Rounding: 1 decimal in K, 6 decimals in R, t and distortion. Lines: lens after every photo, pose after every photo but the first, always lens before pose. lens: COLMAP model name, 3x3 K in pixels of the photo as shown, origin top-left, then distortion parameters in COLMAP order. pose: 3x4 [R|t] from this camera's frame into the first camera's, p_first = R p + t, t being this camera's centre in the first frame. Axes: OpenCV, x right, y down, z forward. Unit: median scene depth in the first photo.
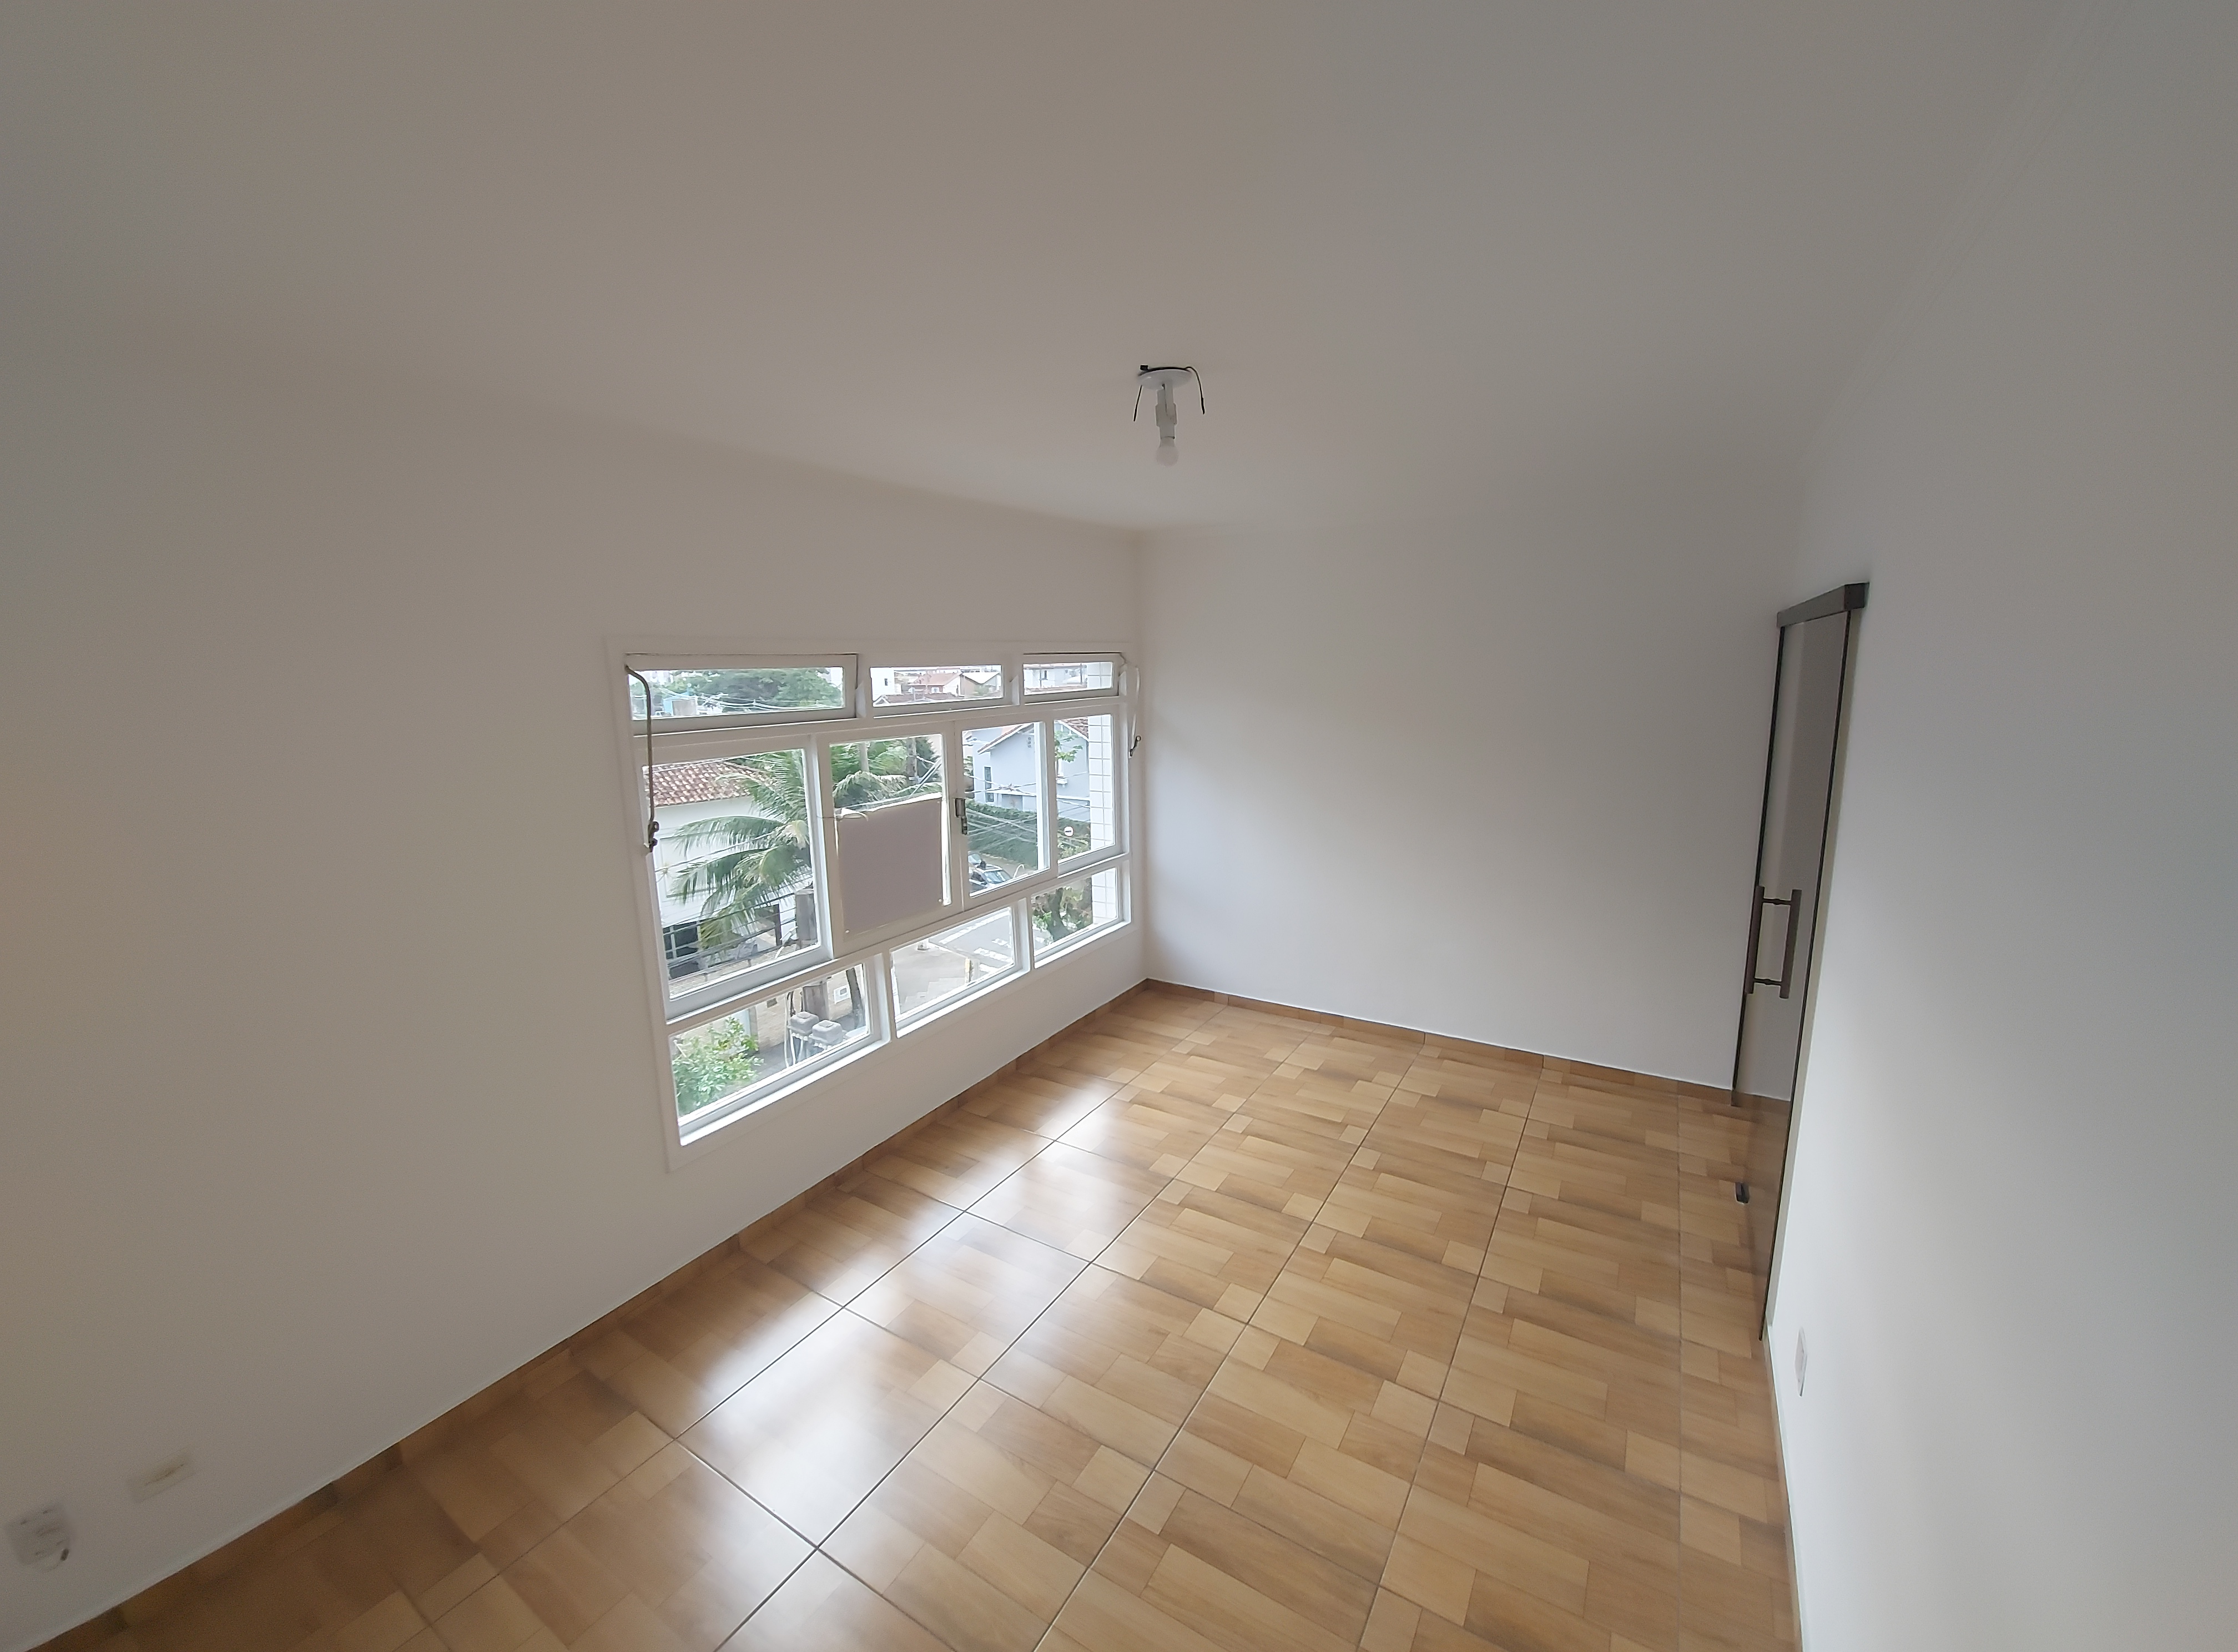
lens RADIAL K [[896.2, 0, 1119.0], [0, 896.2, 821.0], [0, 0, 1]] dist [-0.000125, 0.000047]
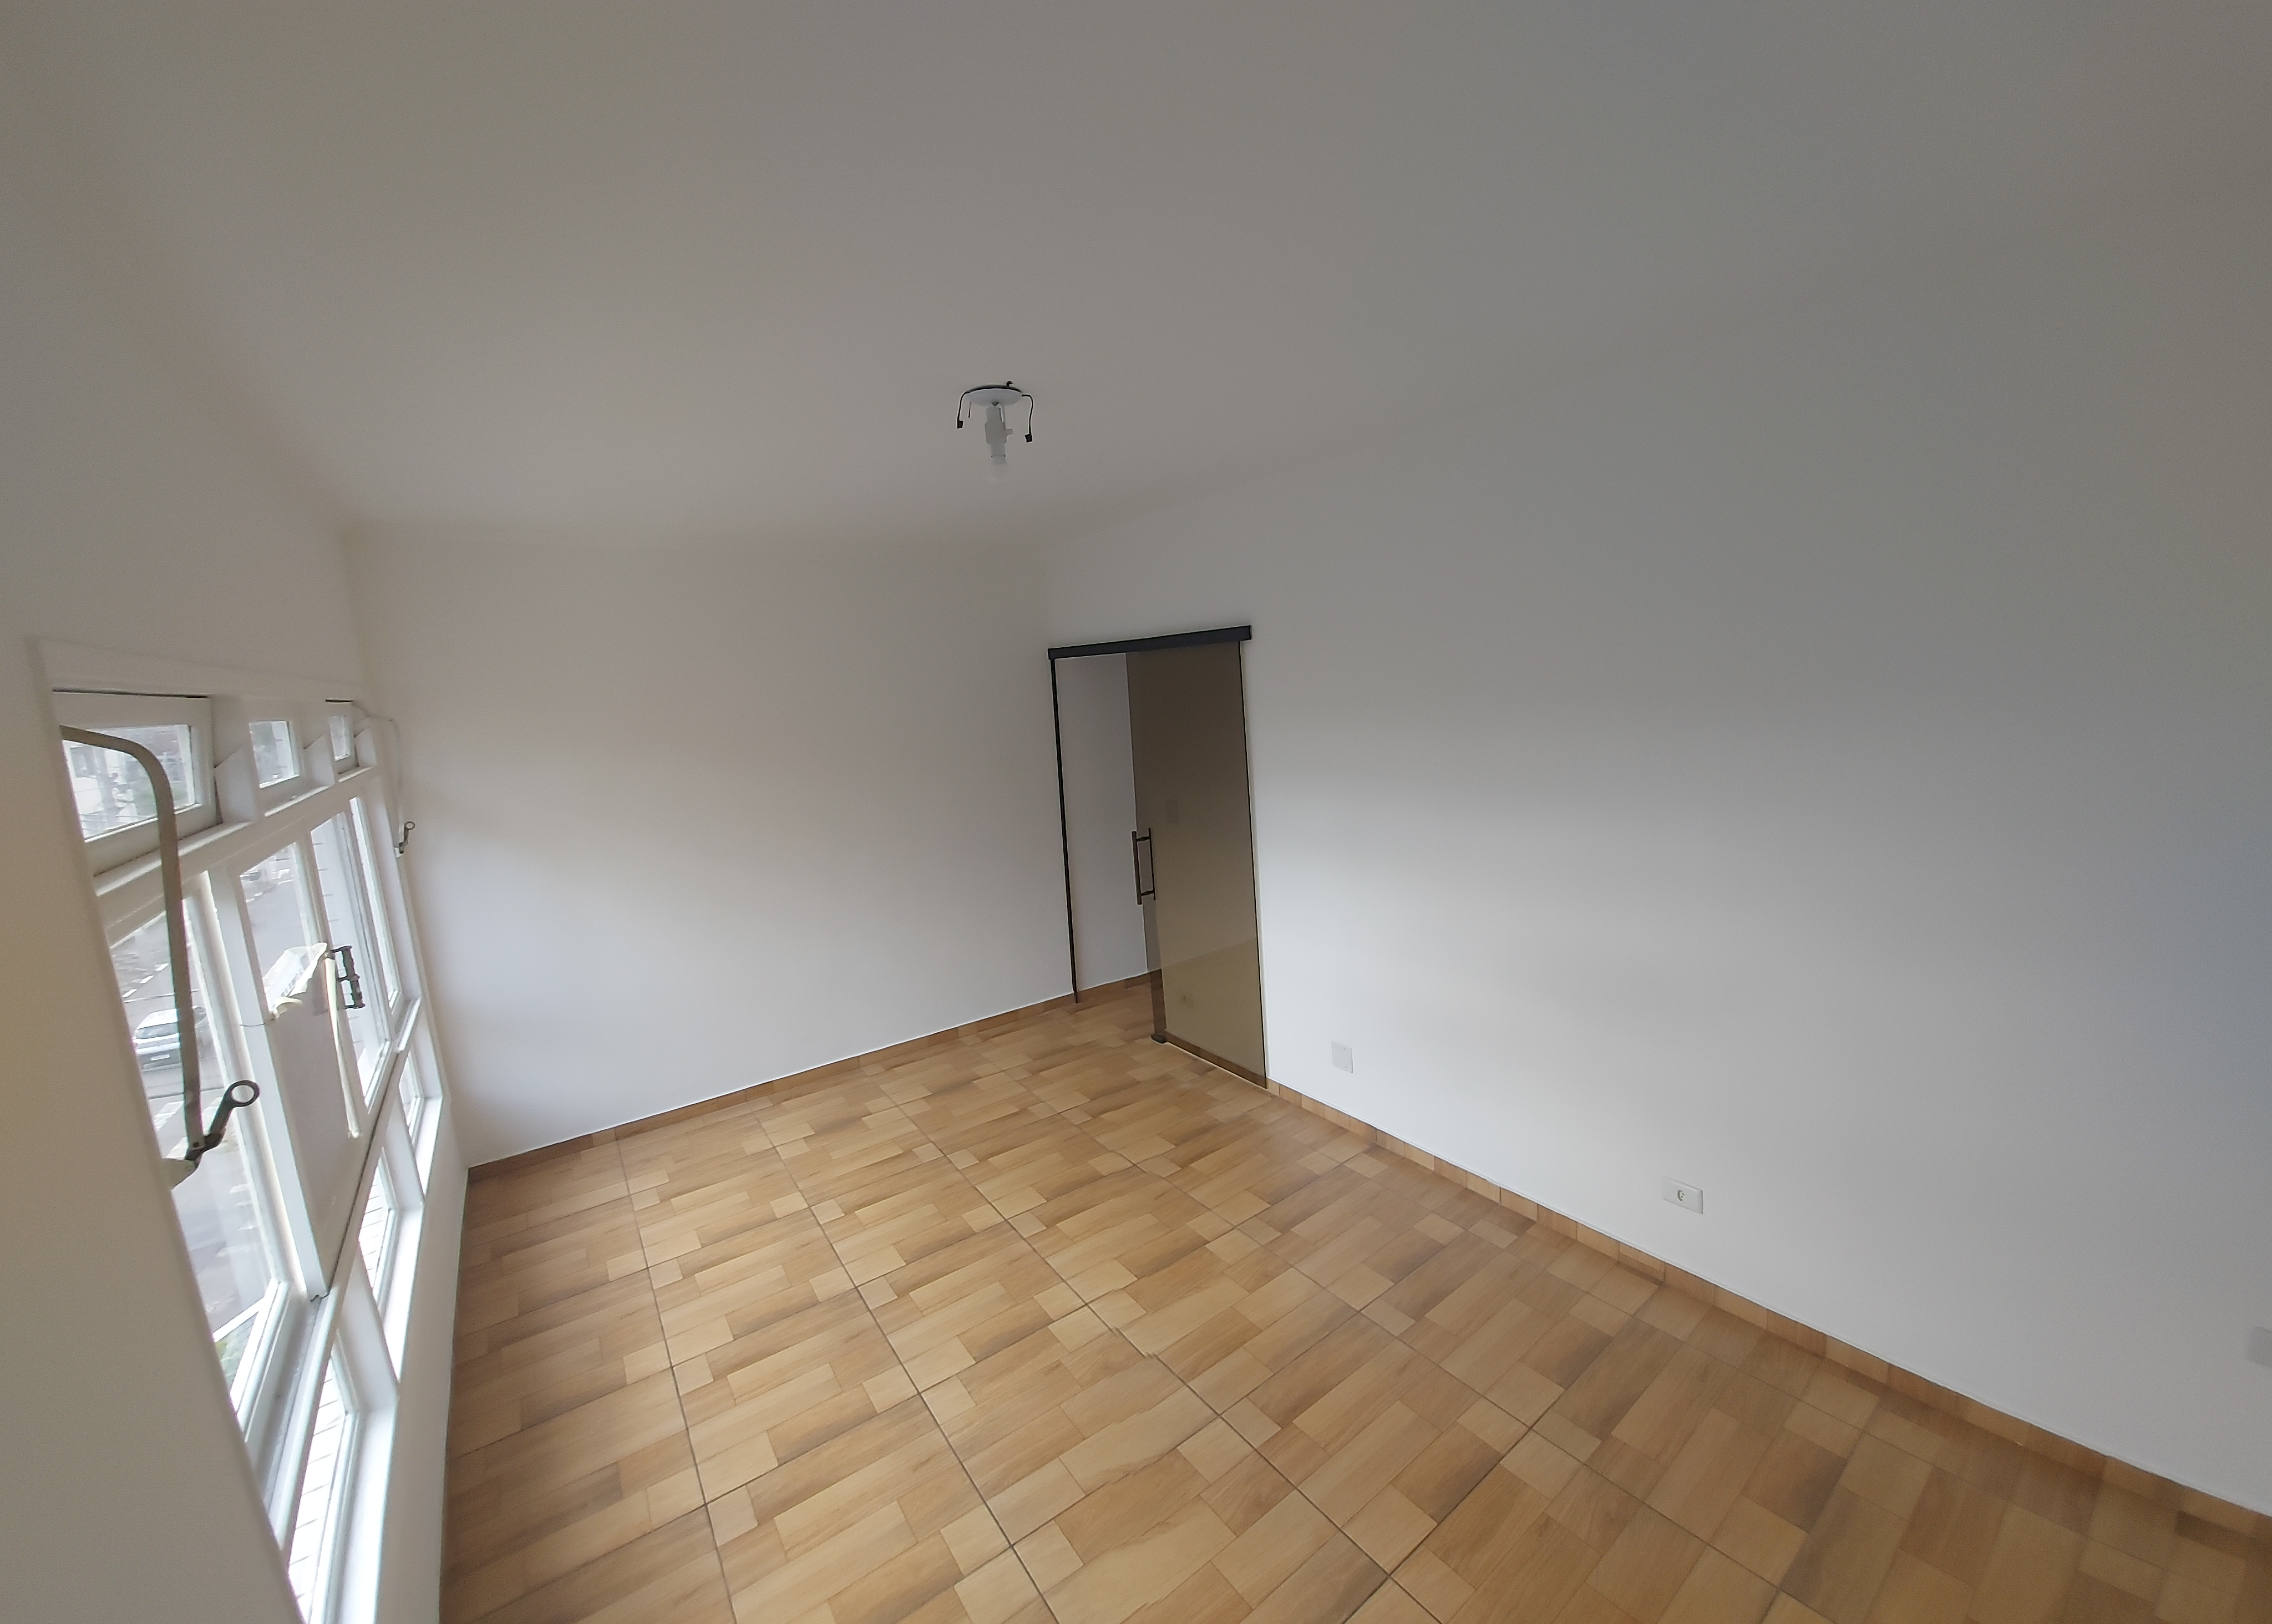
lens RADIAL K [[888.1, 0, 1133.0], [0, 888.1, 820.4], [0, 0, 1]] dist [-0.008280, -0.000389]
pose [[0.389221, -0.150743, 0.908726, -0.480514], [0.208262, 0.975375, 0.072598, -0.040046], [-0.897292, 0.160997, 0.411031, 0.299097]]
